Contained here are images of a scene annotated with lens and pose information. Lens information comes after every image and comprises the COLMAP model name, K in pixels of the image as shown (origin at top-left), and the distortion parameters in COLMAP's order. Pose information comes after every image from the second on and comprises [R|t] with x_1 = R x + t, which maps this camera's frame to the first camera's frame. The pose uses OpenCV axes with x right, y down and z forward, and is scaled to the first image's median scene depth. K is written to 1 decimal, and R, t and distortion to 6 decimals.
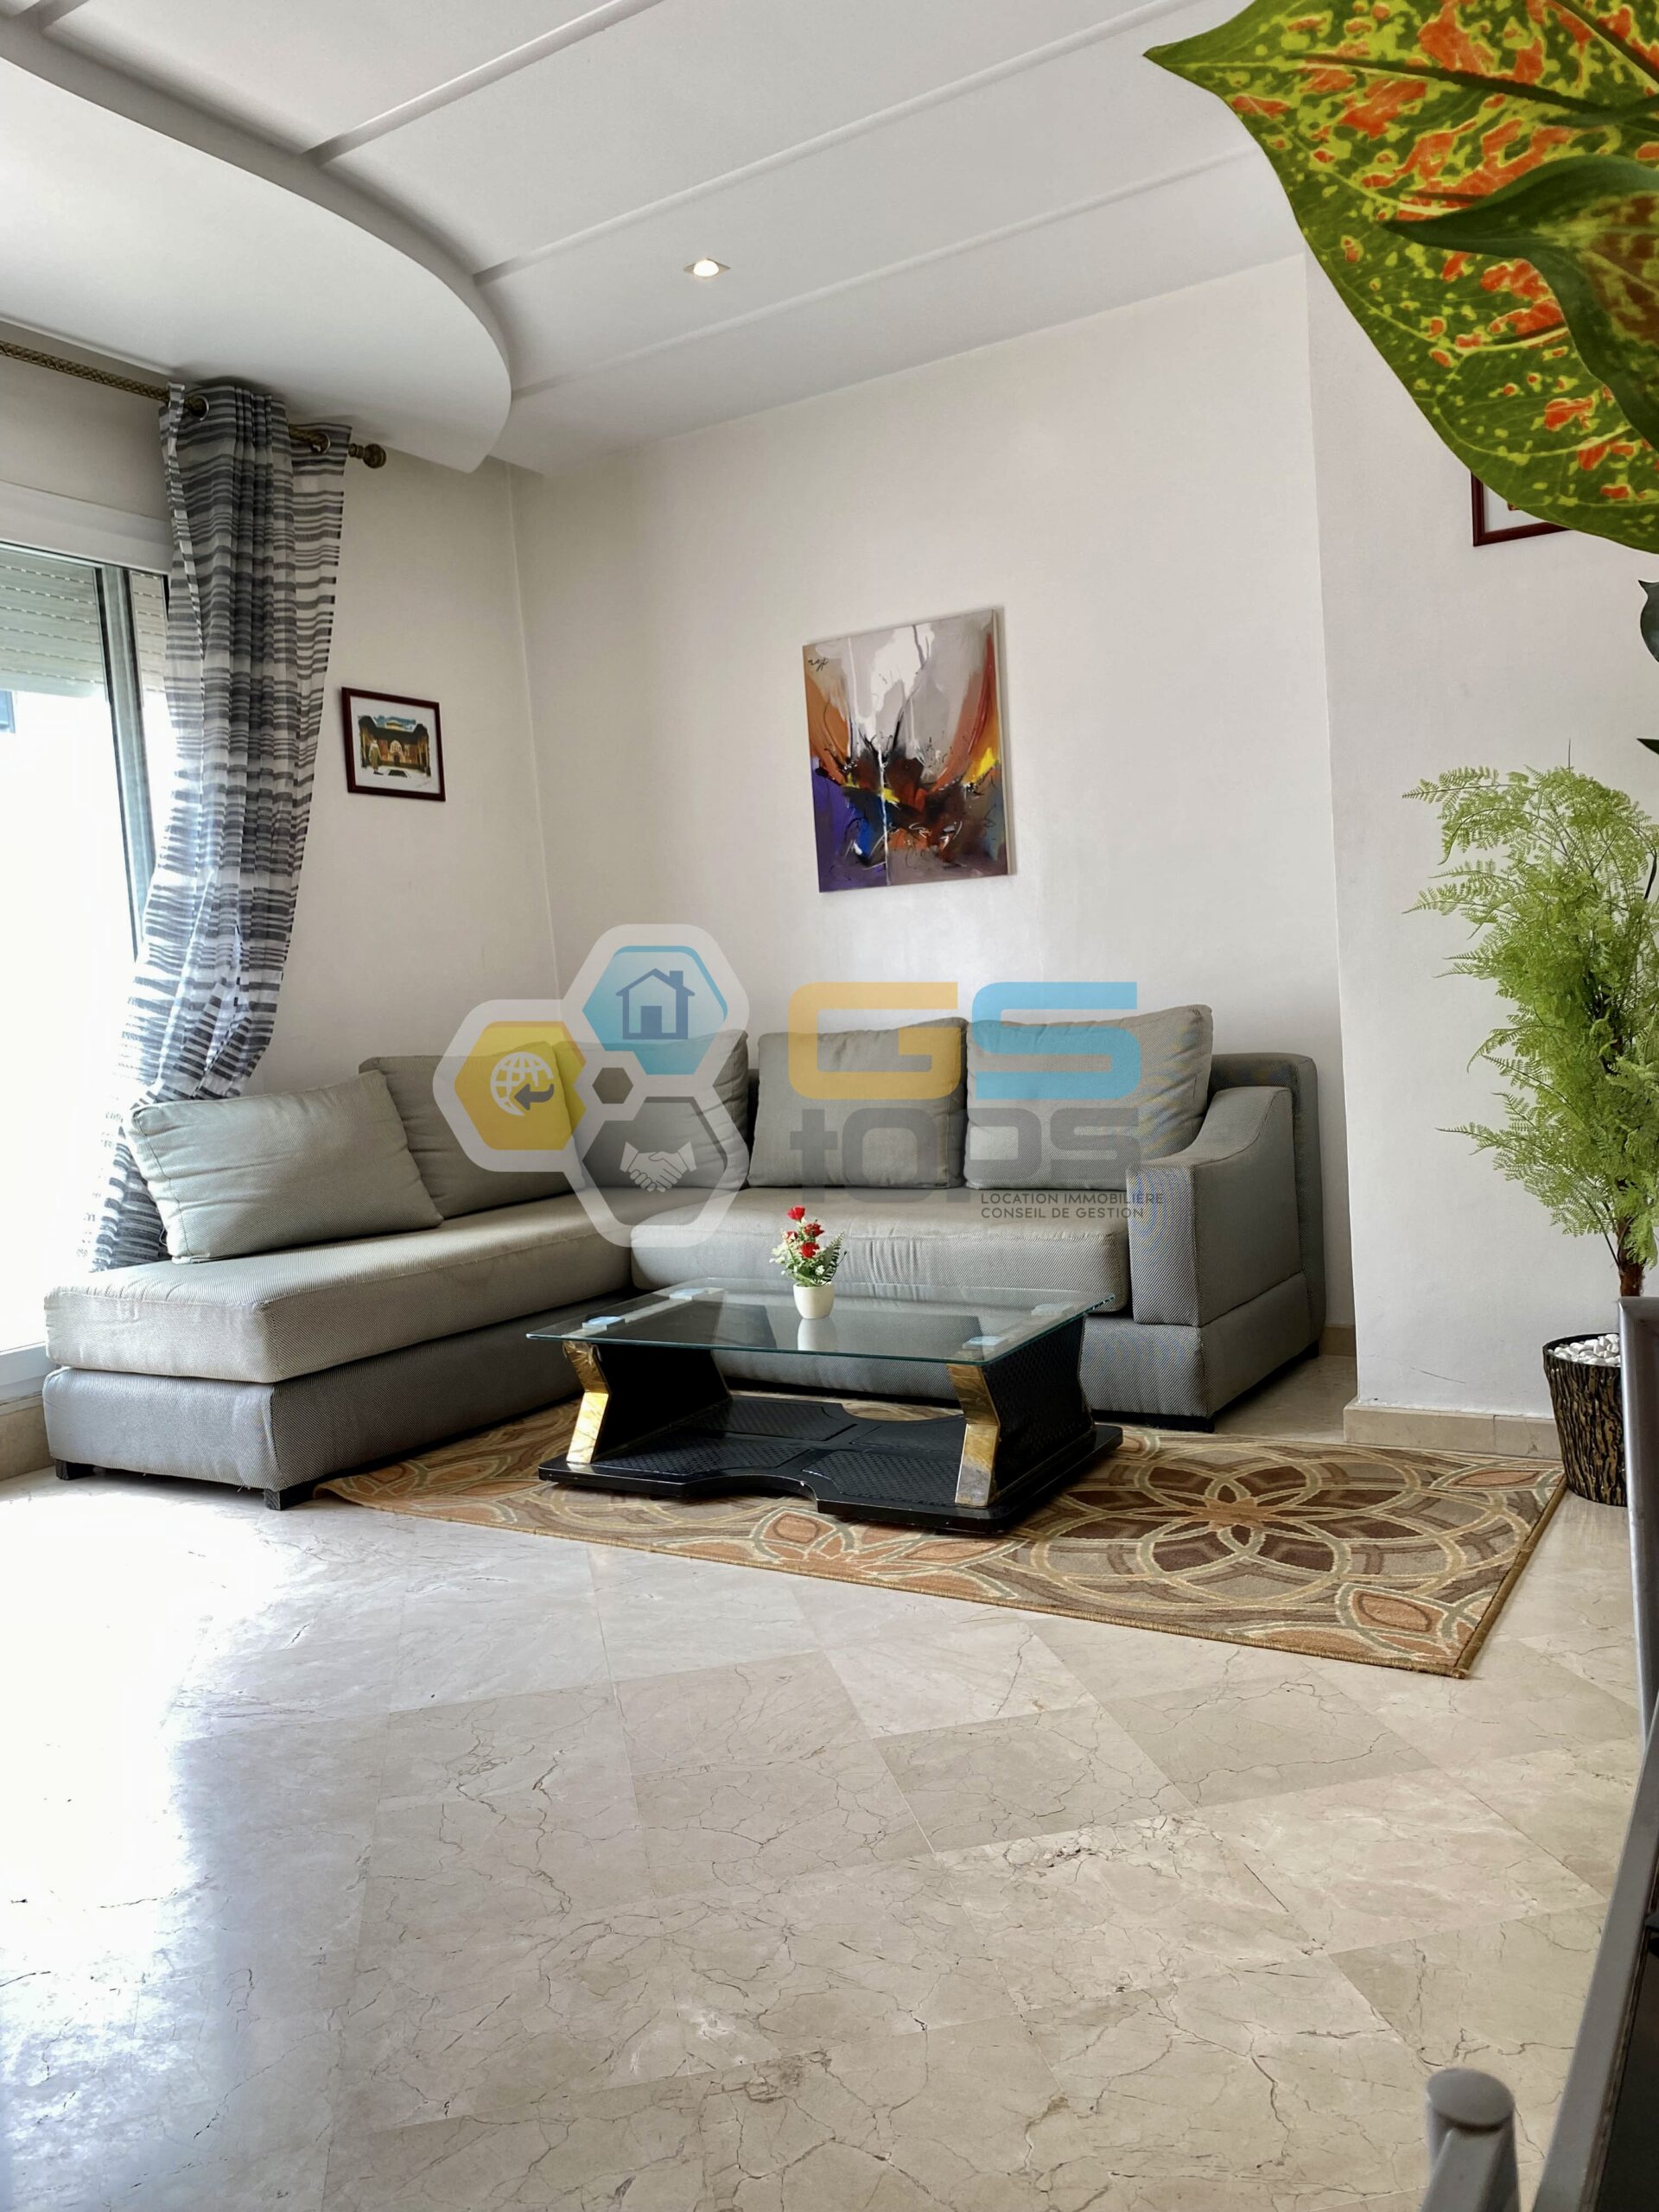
lens RADIAL K [[1689.3, 0, 822.1], [0, 1689.3, 1092.8], [0, 0, 1]] dist [0.021537, -0.027709]
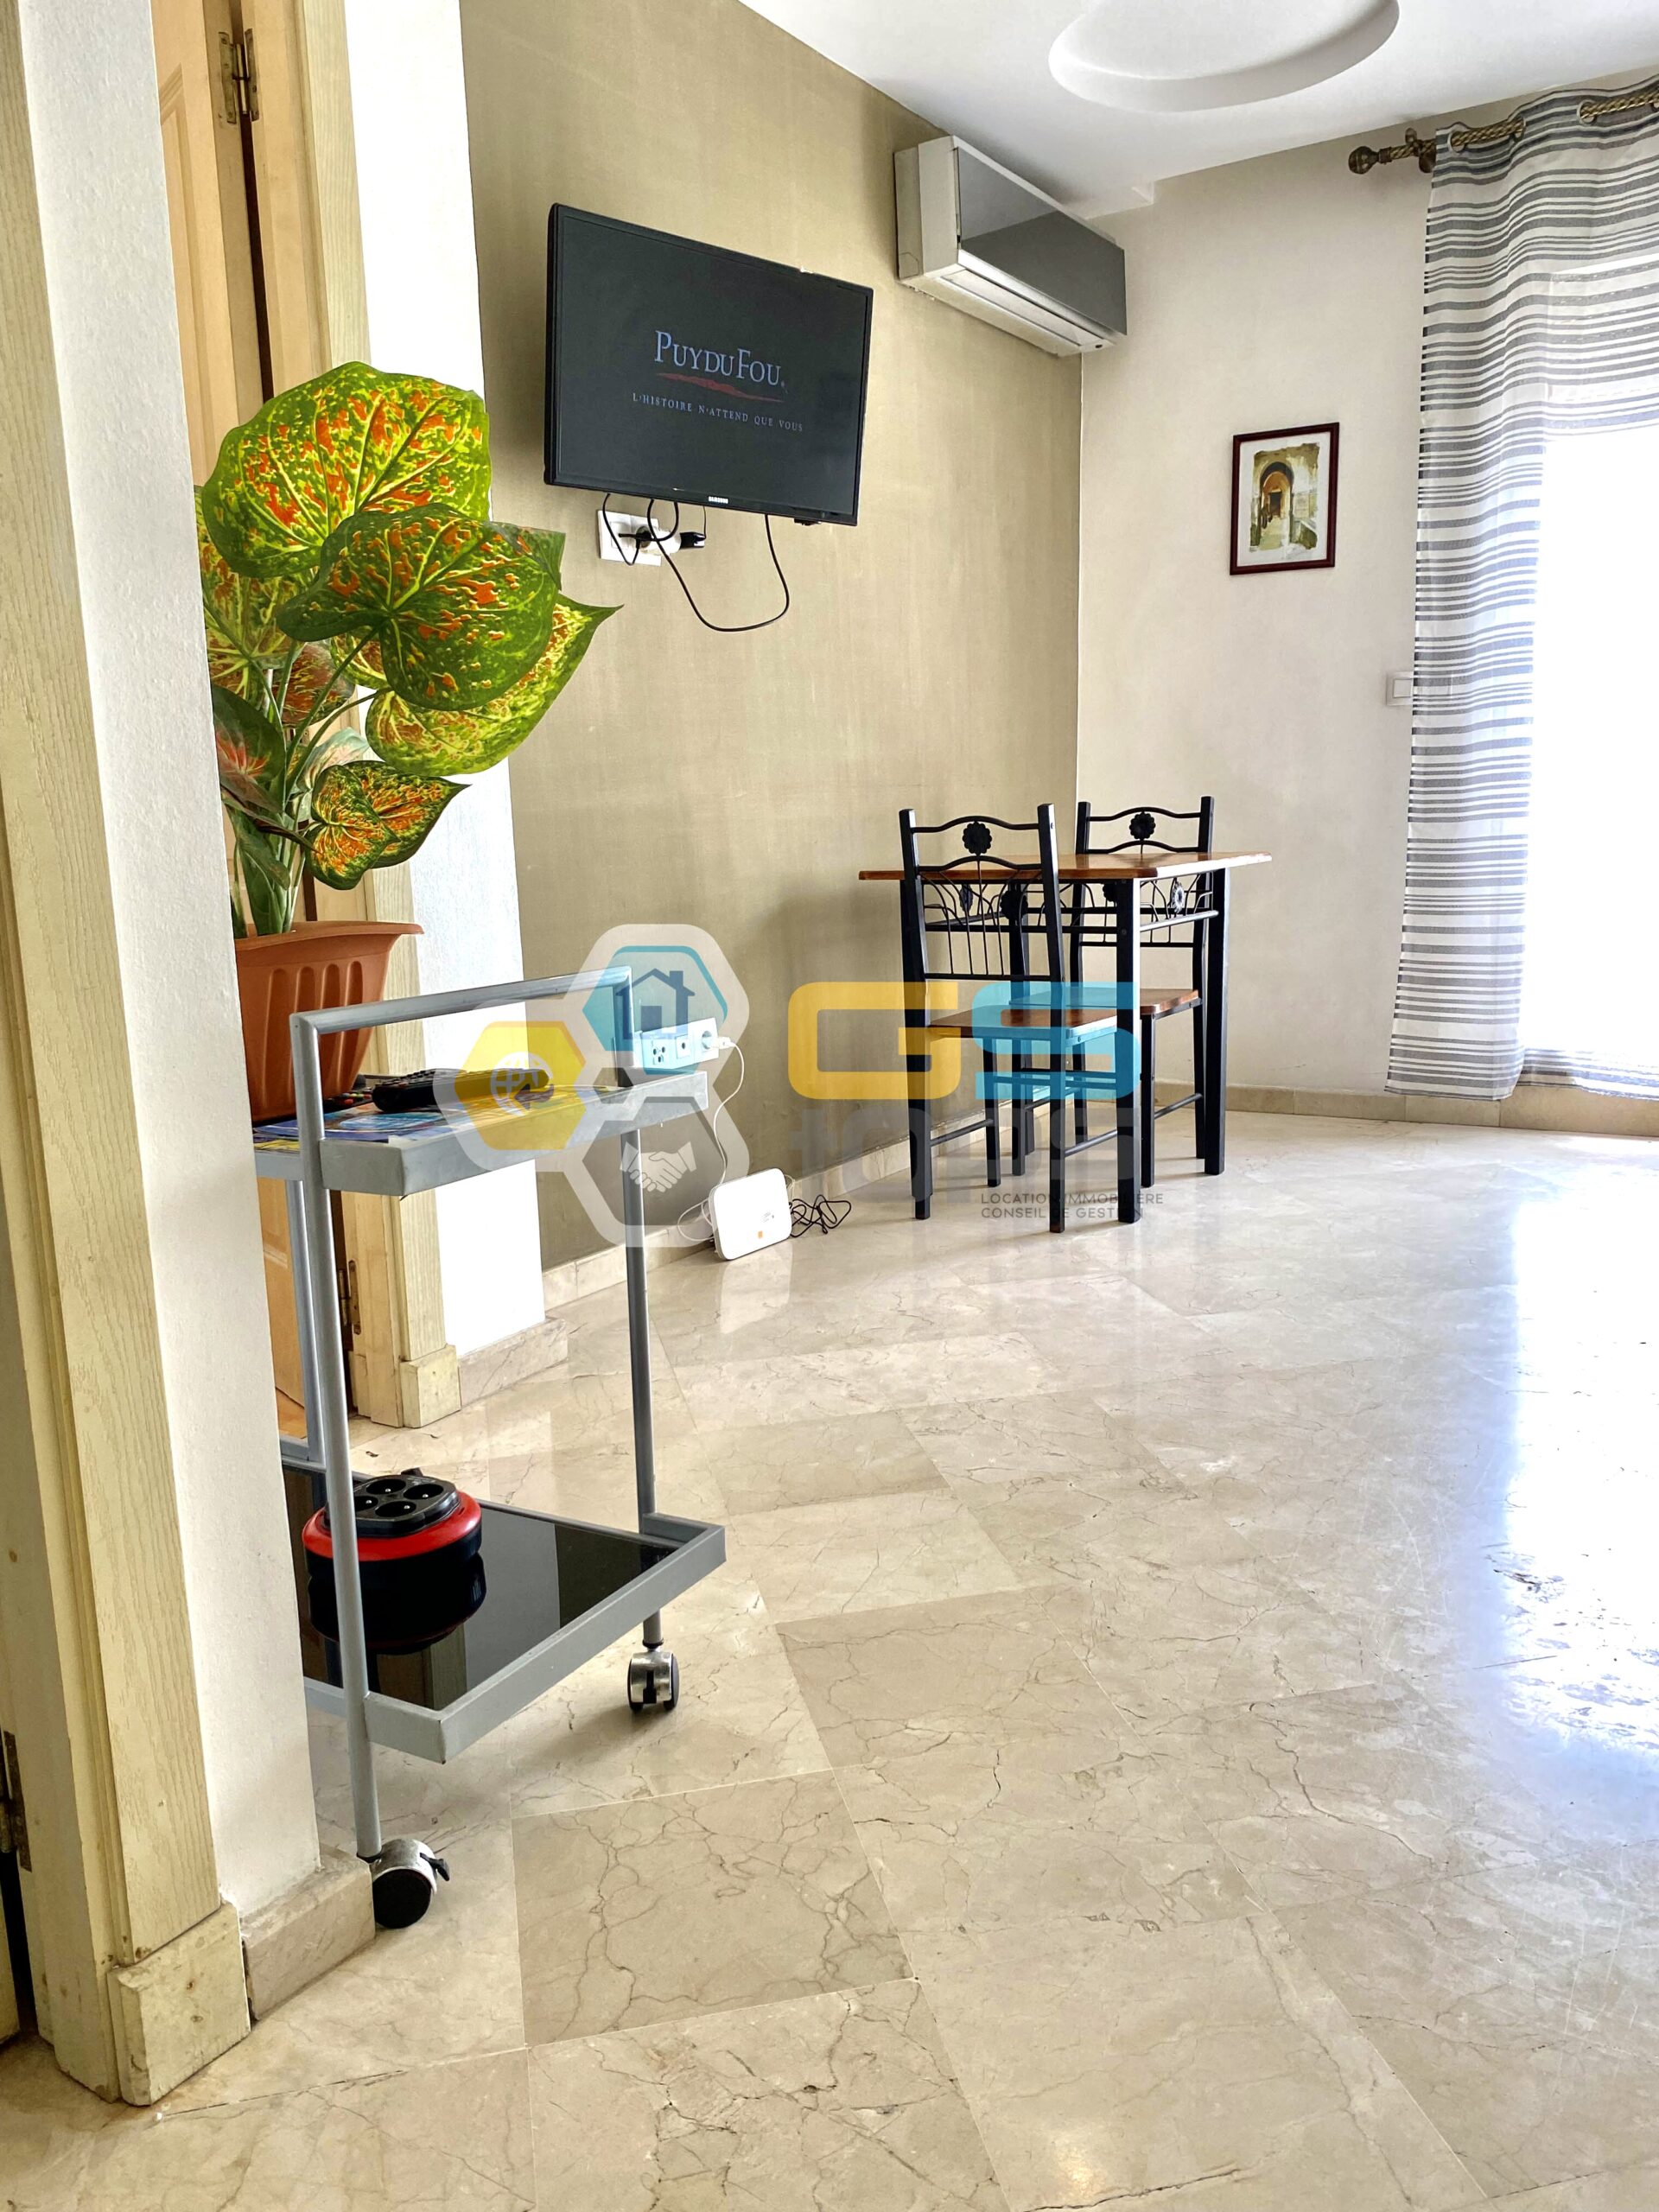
lens RADIAL K [[1689.3, 0, 832.6], [0, 1689.3, 1083.8], [0, 0, 1]] dist [0.021537, -0.027709]
pose [[0.023195, 0.222653, -0.974622, 0.688042], [-0.017768, 0.974822, 0.222276, -0.056722], [0.999573, 0.012161, 0.026567, 0.323090]]
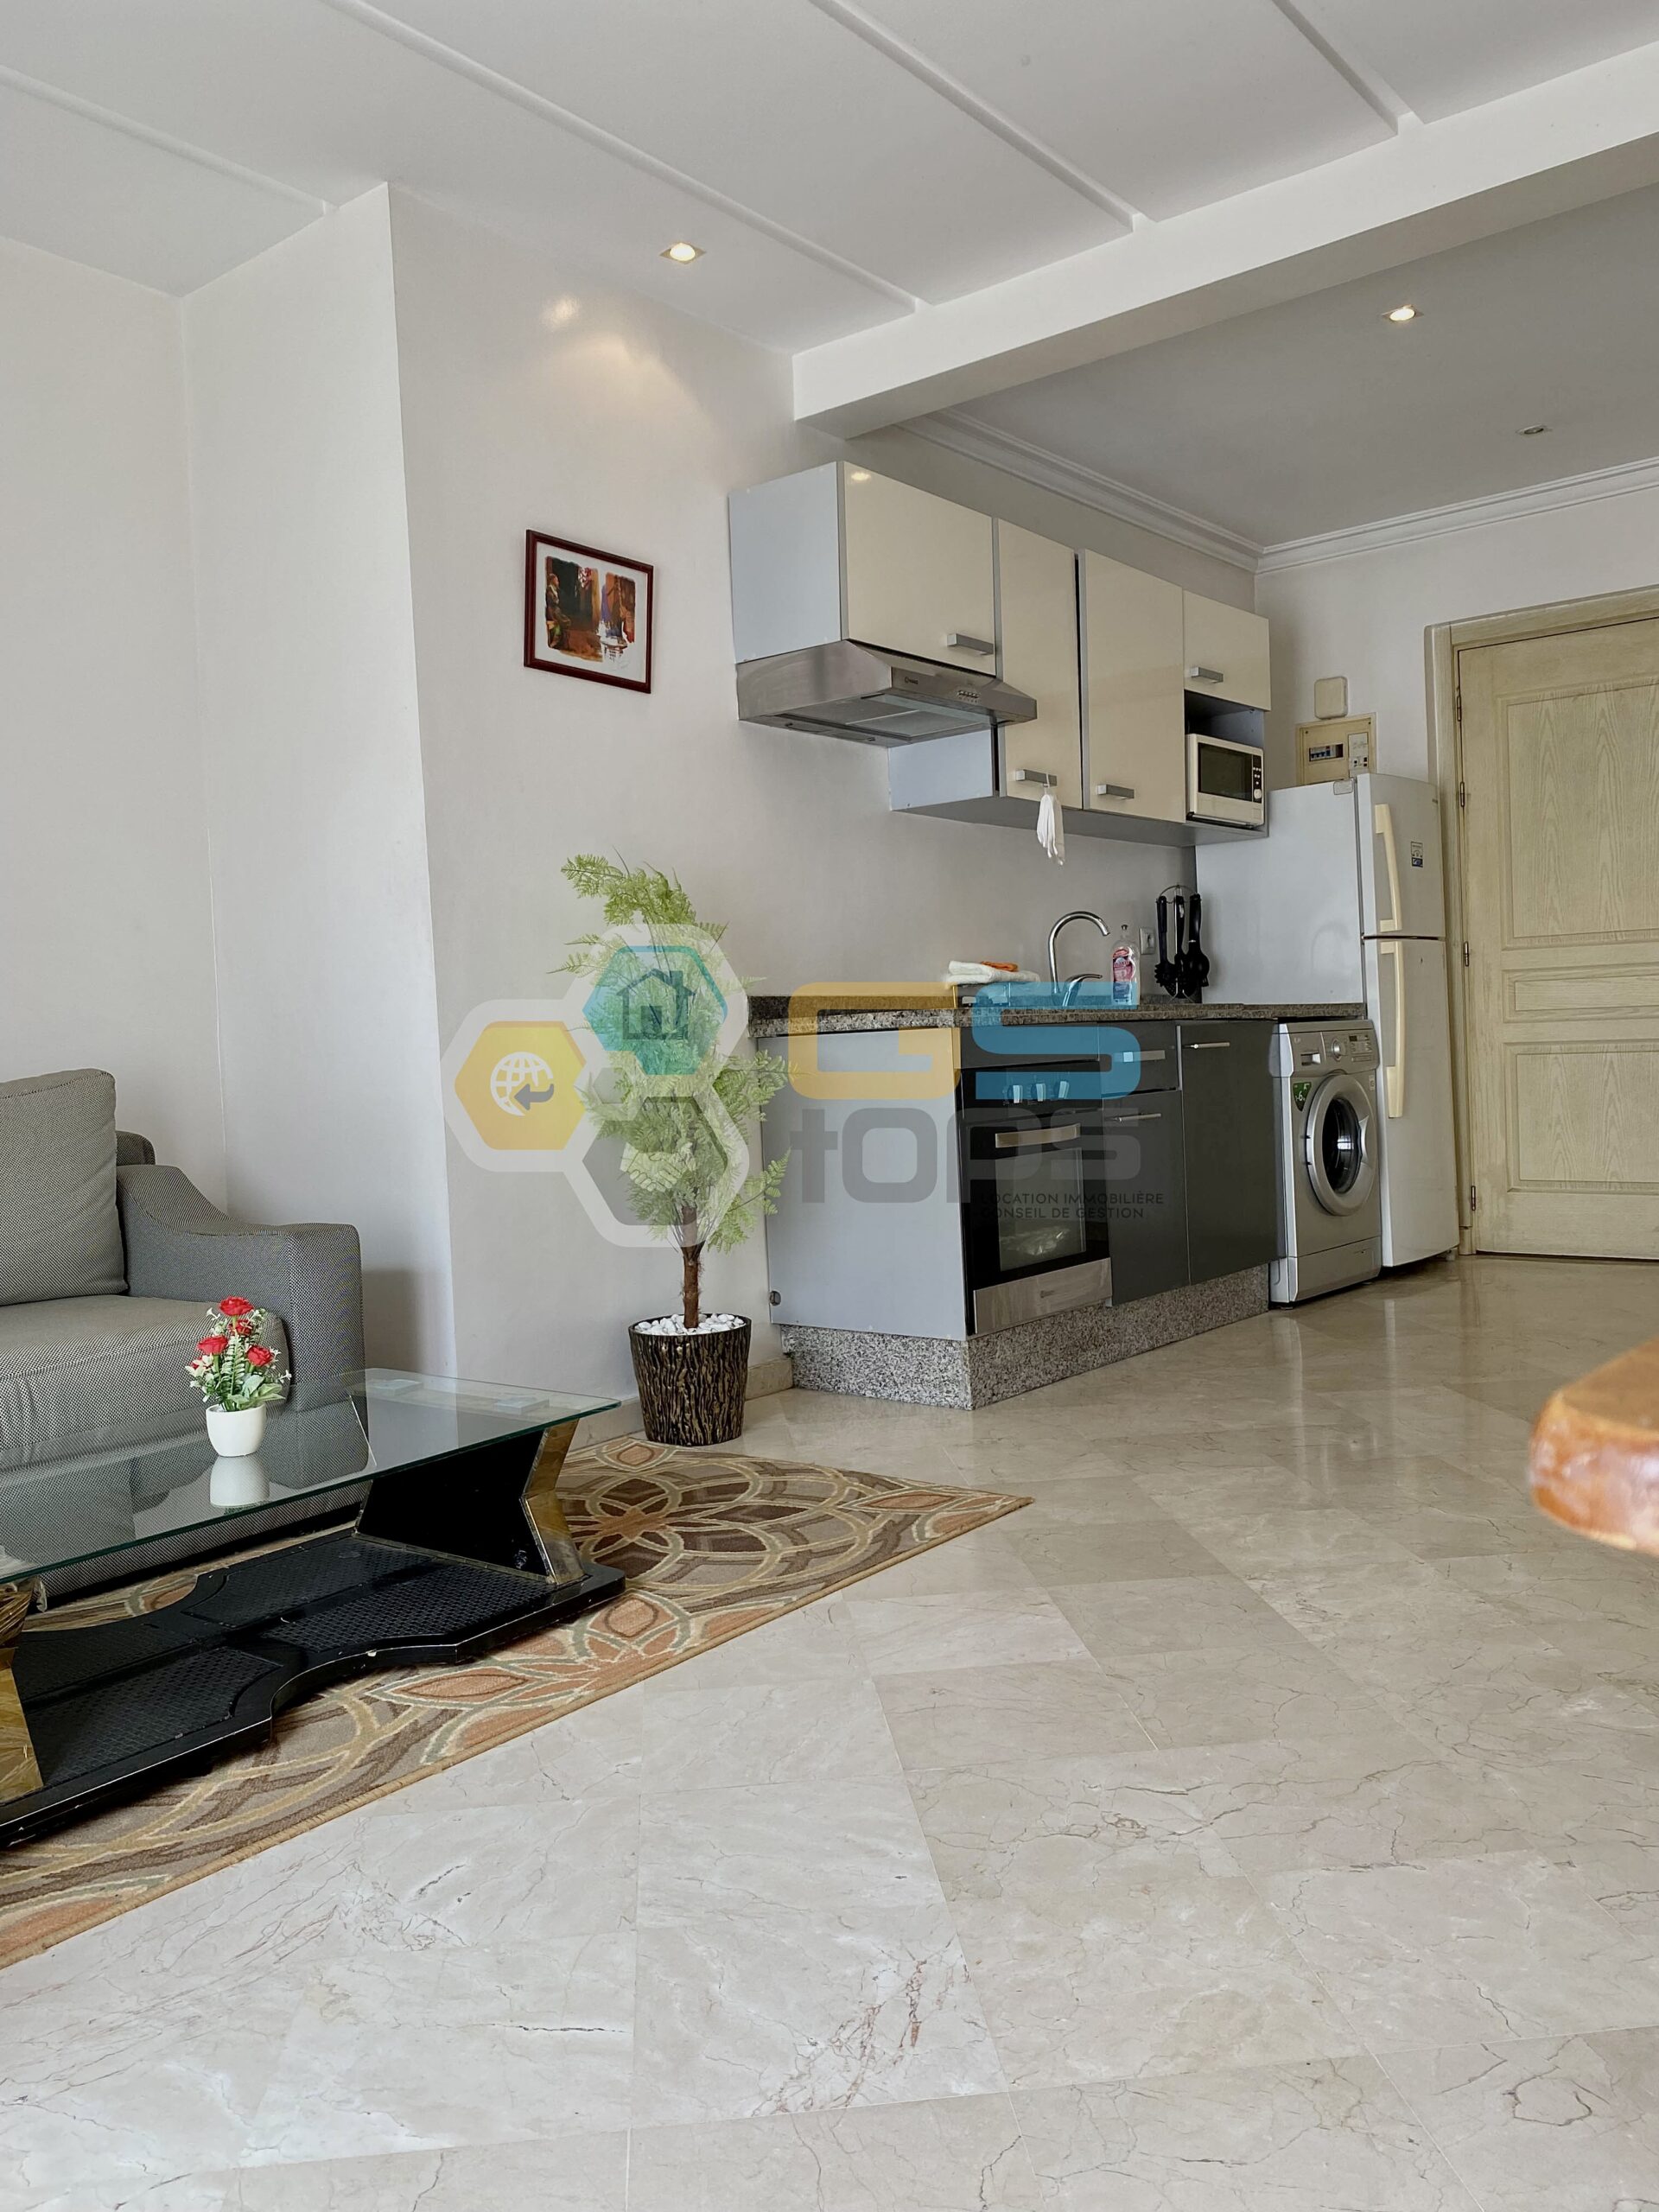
lens RADIAL K [[1689.3, 0, 816.3], [0, 1689.3, 1083.0], [0, 0, 1]] dist [0.021537, -0.027709]
pose [[0.111051, 0.035201, 0.993191, -0.776311], [0.088879, 0.995016, -0.045203, 0.035393], [-0.989832, 0.093294, 0.107369, 0.739028]]
